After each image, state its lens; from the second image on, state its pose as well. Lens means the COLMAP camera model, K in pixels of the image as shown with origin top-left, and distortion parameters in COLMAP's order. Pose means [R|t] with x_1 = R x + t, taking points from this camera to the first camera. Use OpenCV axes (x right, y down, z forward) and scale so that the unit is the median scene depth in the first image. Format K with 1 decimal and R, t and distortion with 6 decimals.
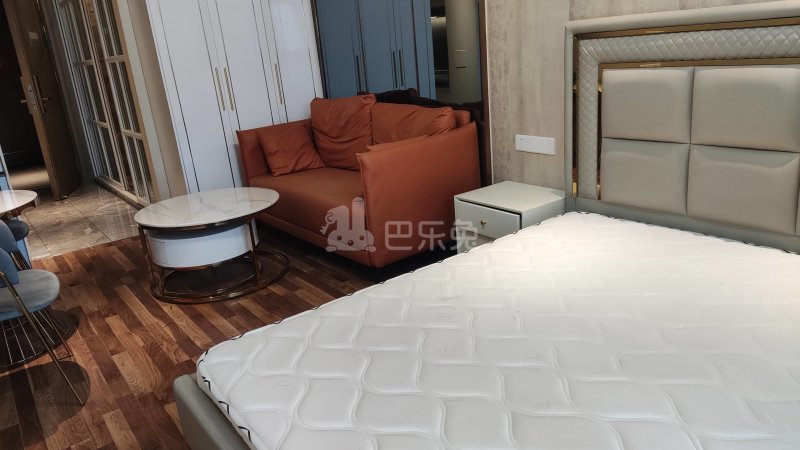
lens RADIAL K [[595.1, 0, 406.4], [0, 595.1, 226.4], [0, 0, 1]] dist [0.014536, -0.013767]
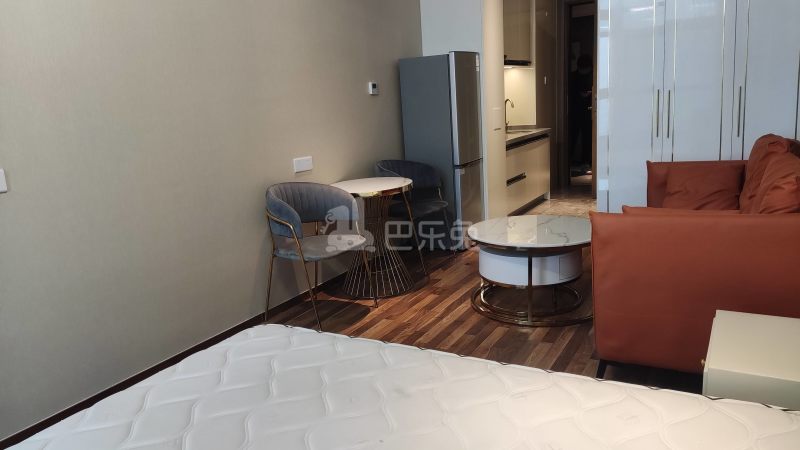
lens RADIAL K [[595.1, 0, 402.6], [0, 595.1, 222.3], [0, 0, 1]] dist [0.014536, -0.013767]
pose [[0.378885, 0.247018, -0.891868, 0.537043], [-0.245306, 0.956053, 0.160584, -0.172436], [0.892340, 0.157938, 0.422829, 0.424570]]
